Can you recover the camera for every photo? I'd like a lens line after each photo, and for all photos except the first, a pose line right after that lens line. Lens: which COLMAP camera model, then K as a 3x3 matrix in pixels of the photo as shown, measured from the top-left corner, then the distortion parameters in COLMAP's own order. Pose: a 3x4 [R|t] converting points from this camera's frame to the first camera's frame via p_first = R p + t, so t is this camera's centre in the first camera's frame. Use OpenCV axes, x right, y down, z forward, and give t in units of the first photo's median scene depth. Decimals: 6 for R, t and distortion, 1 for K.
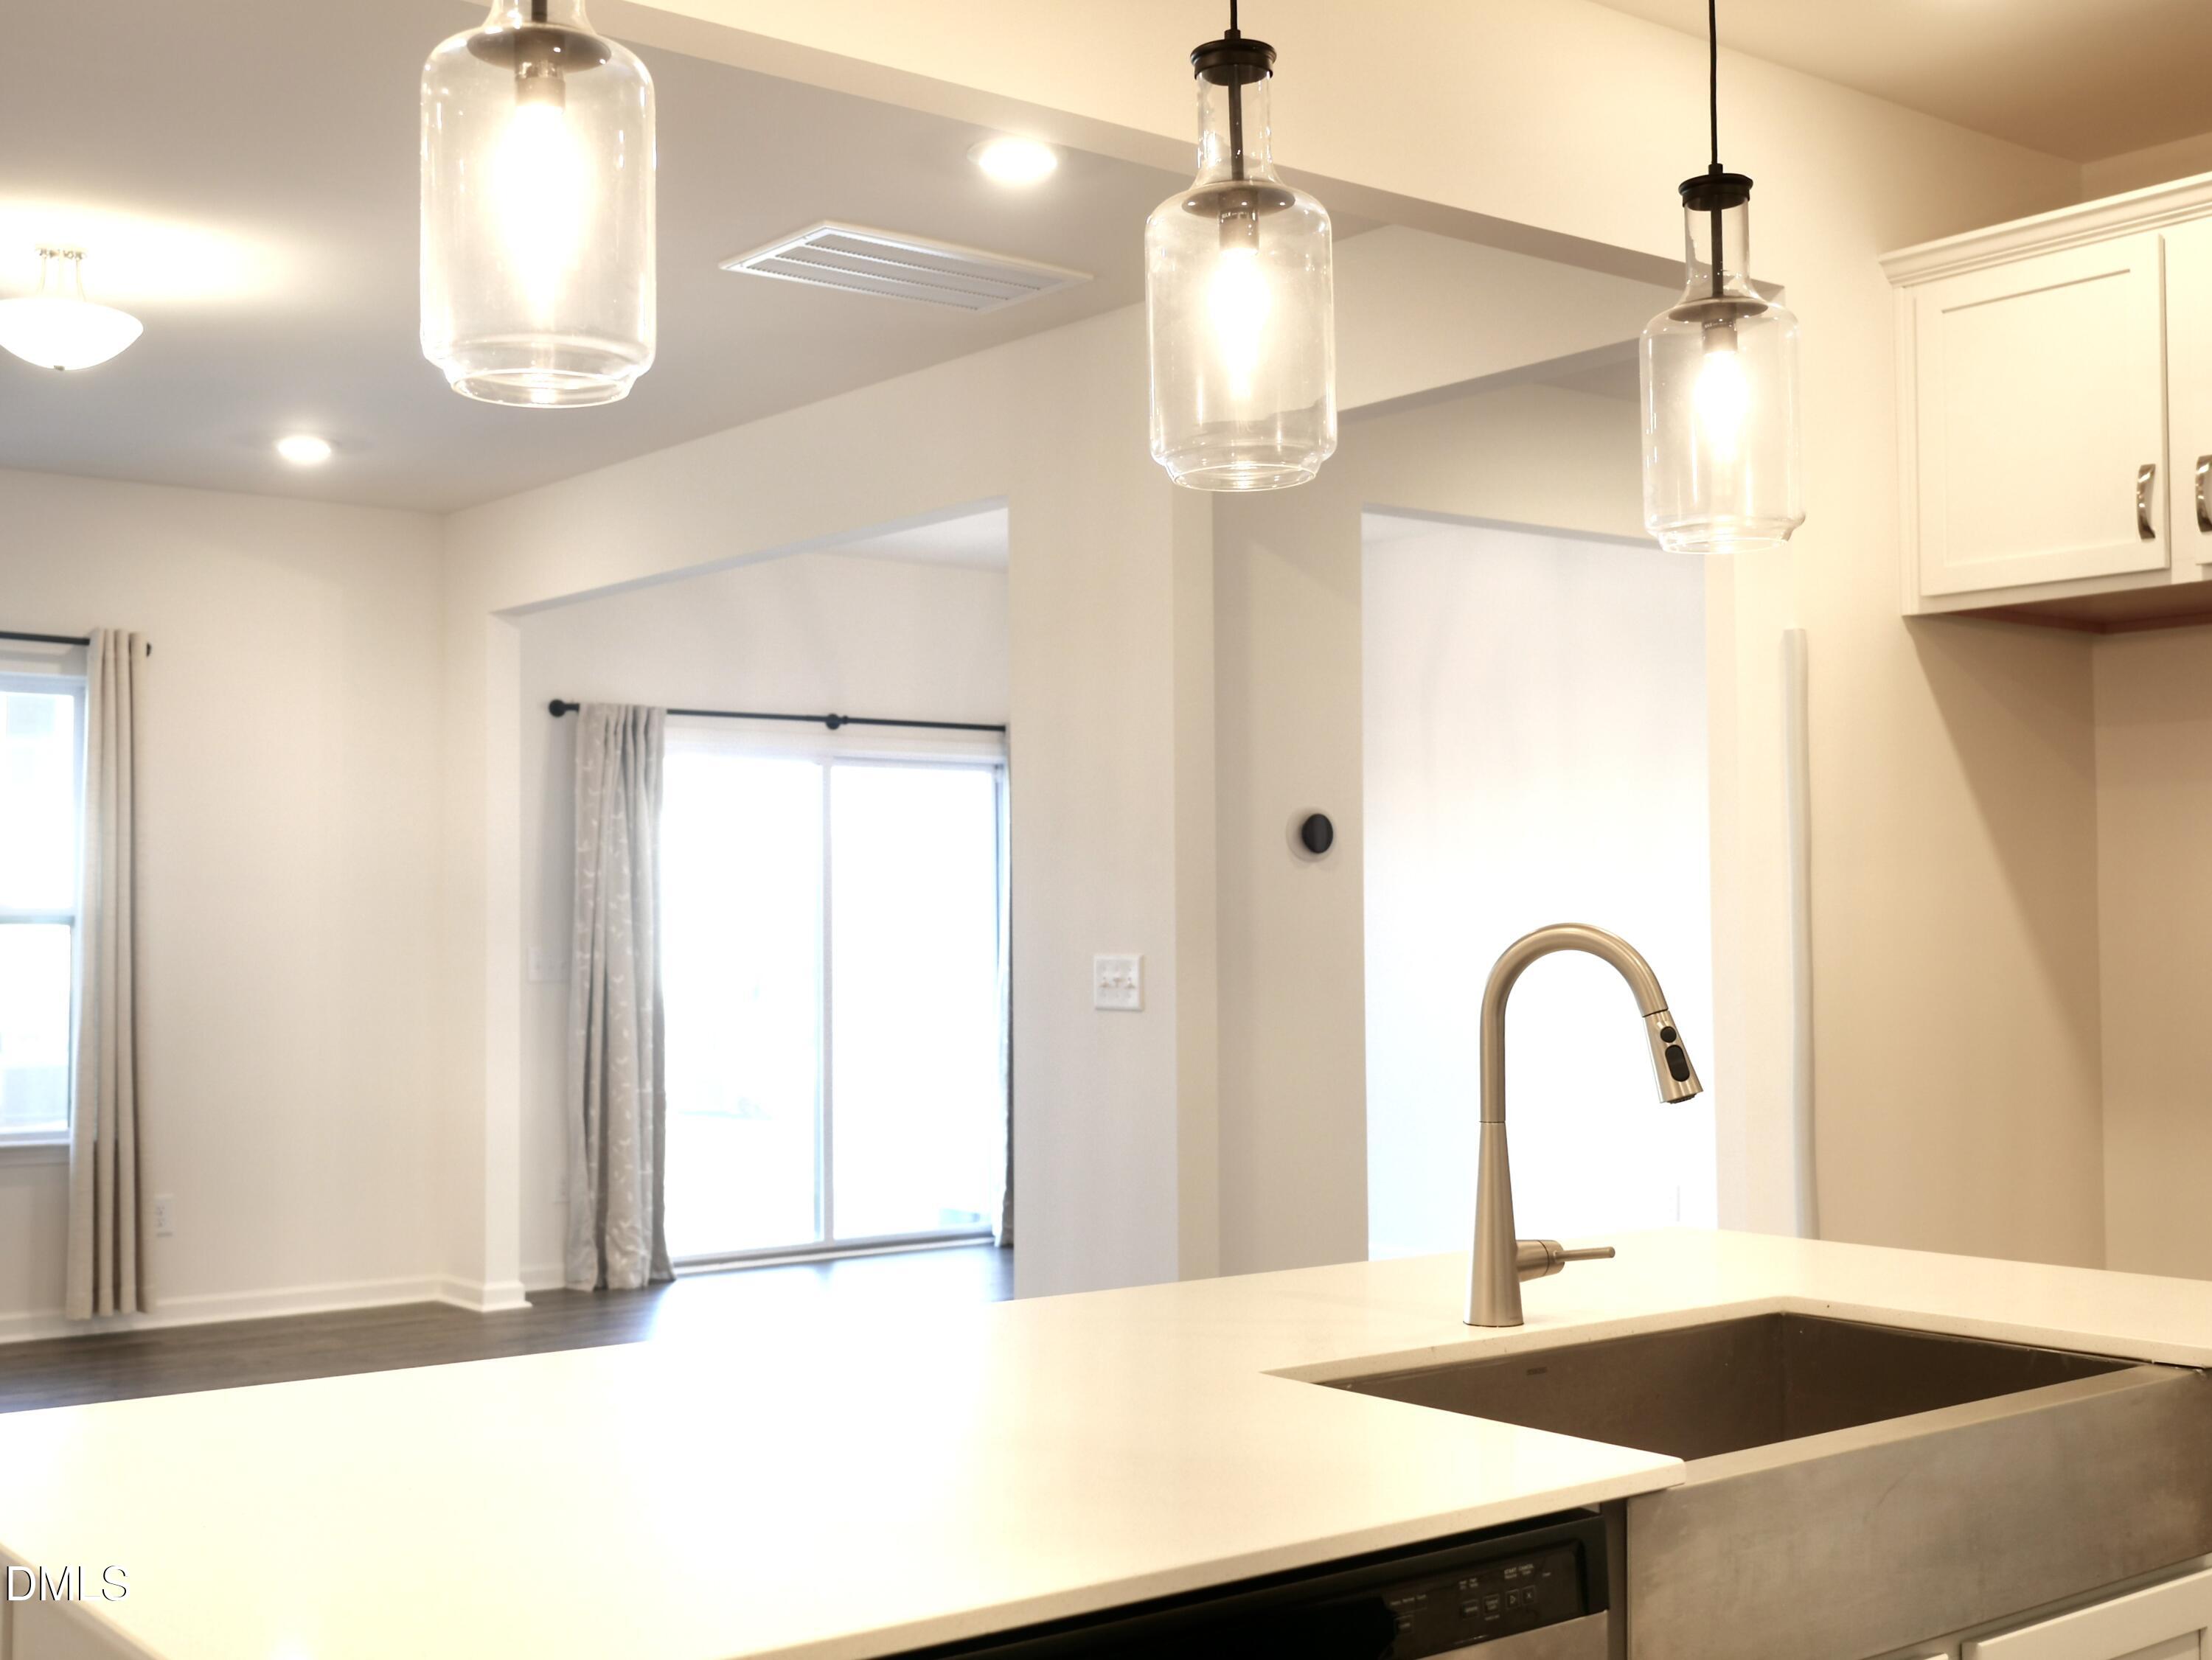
lens RADIAL K [[2374.4, 0, 1107.8], [0, 2374.4, 822.5], [0, 0, 1]] dist [0.006052, -0.029881]
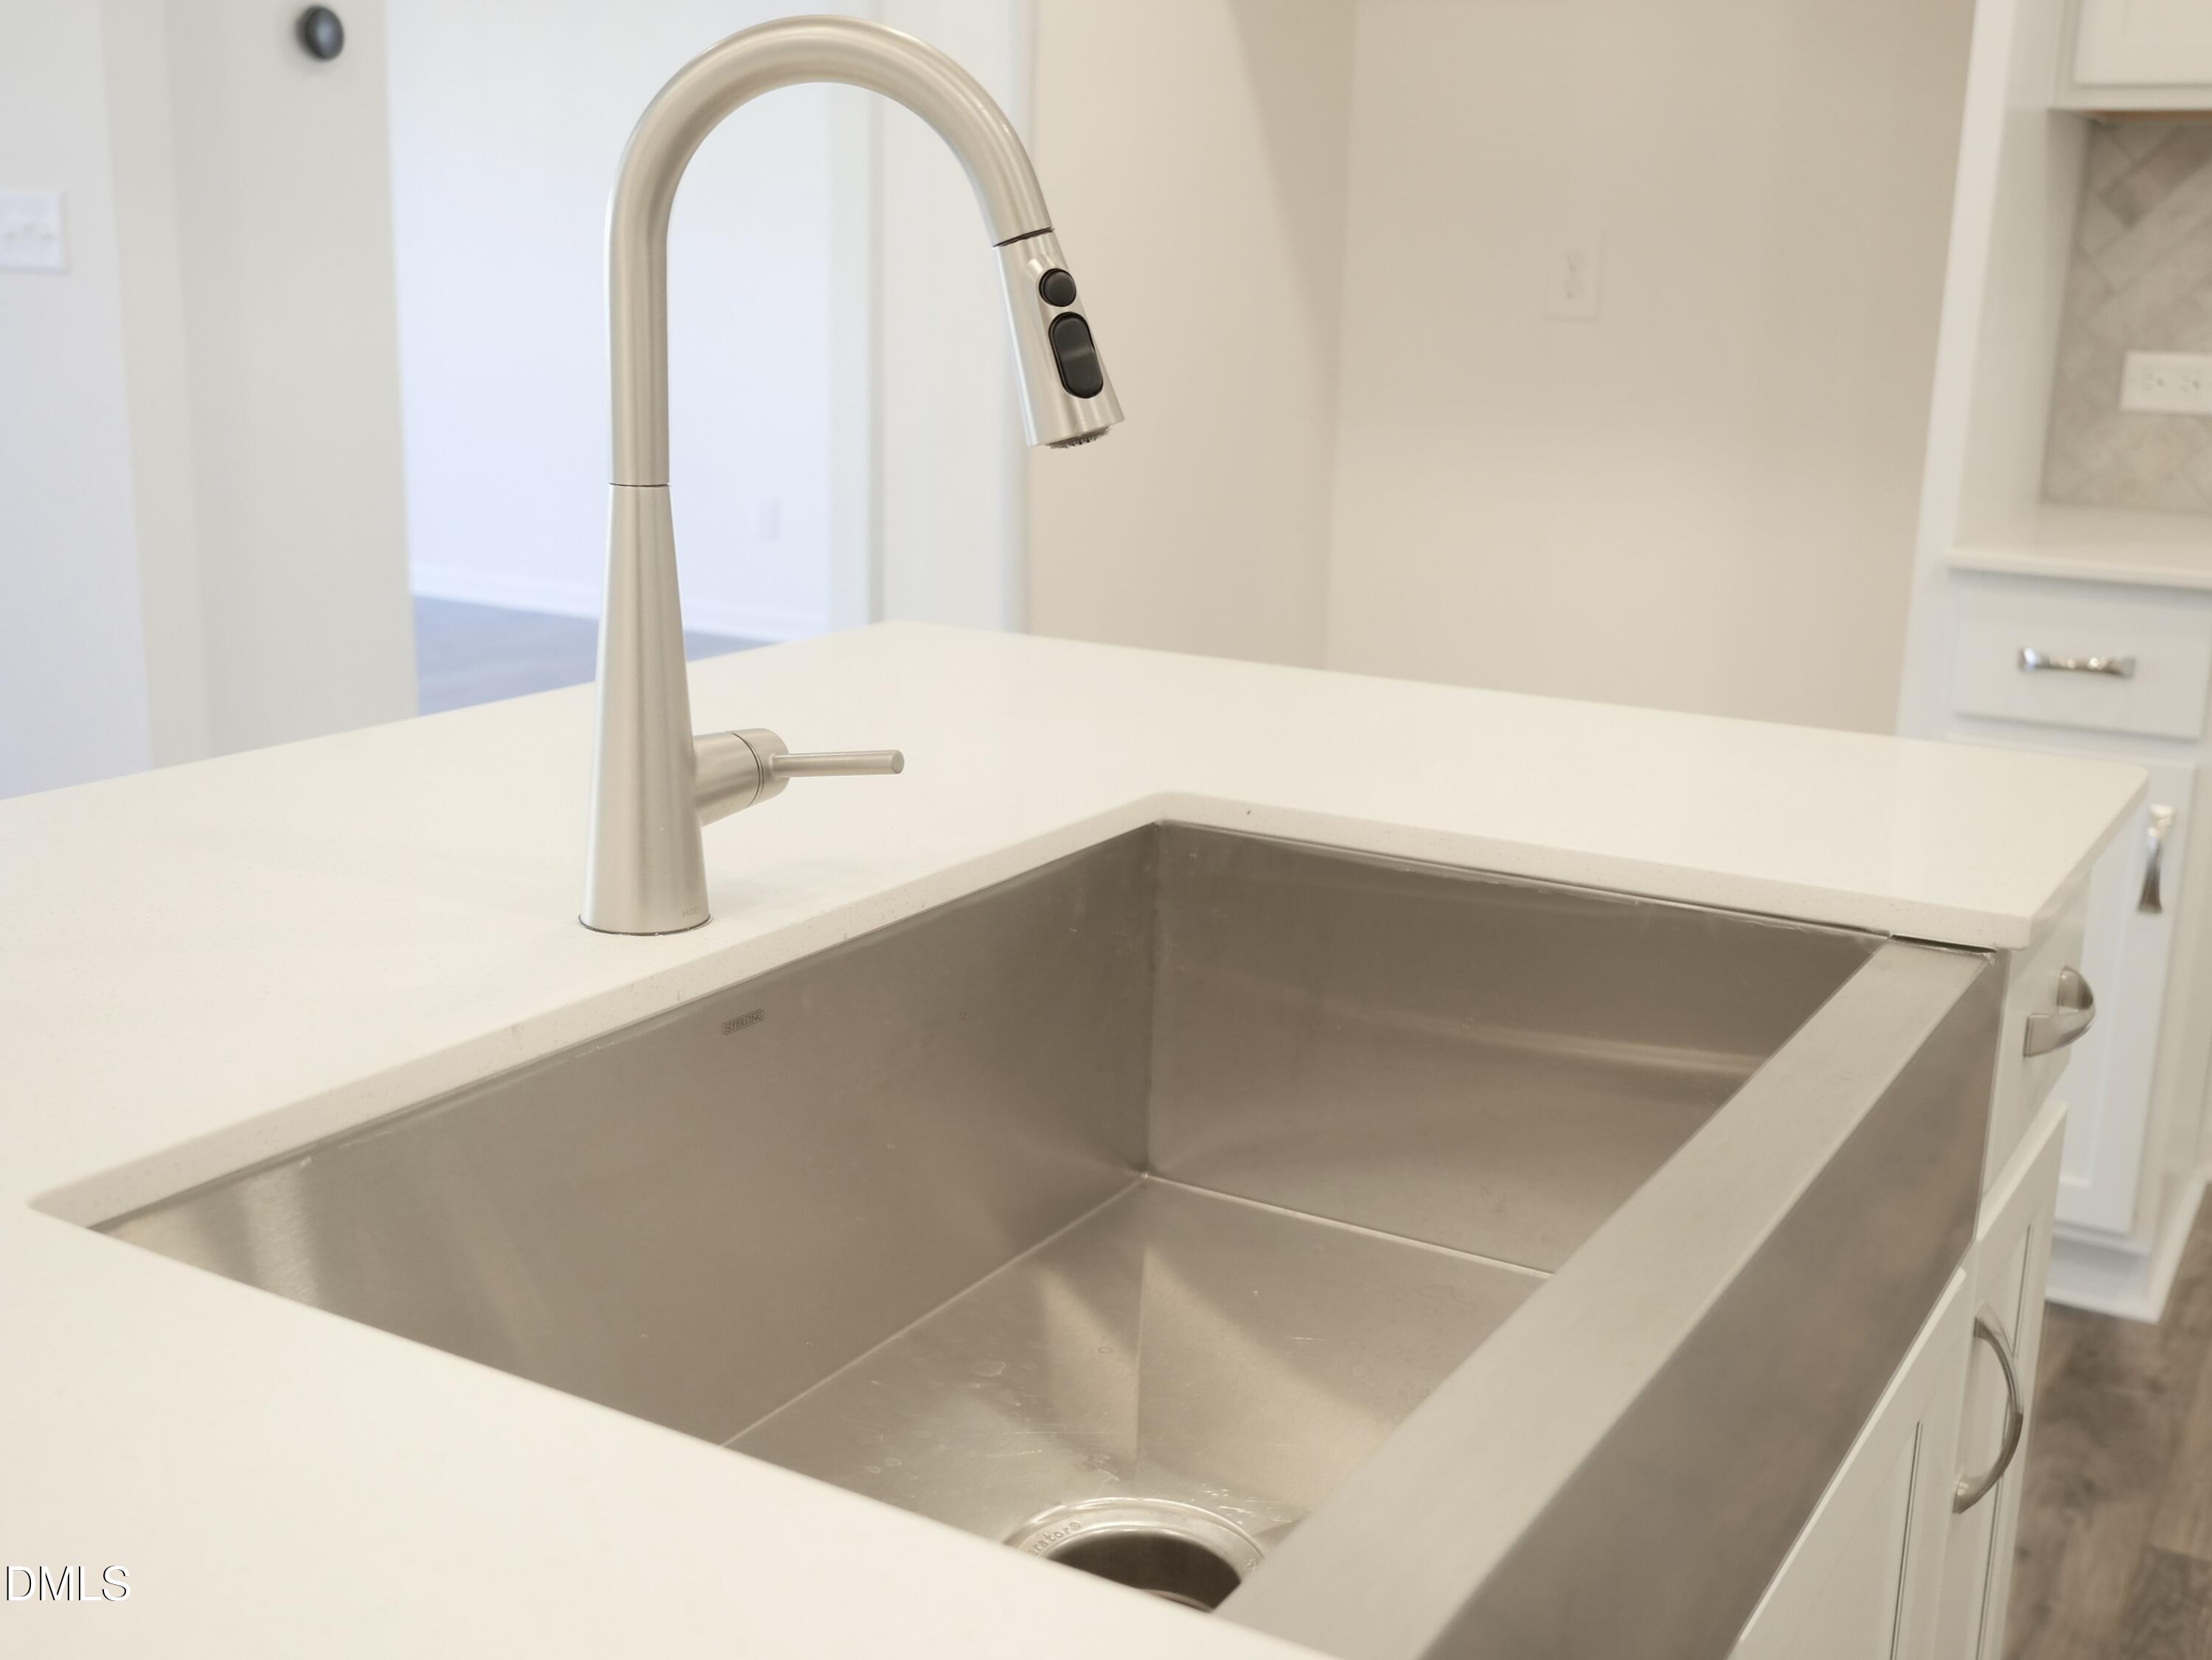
lens RADIAL K [[2374.4, 0, 1107.8], [0, 2374.4, 822.5], [0, 0, 1]] dist [0.006052, -0.029881]
pose [[0.926194, -0.059032, 0.372398, 0.074013], [-0.051680, 0.958471, 0.280469, 0.057740], [-0.373489, -0.279014, 0.884679, 0.557611]]
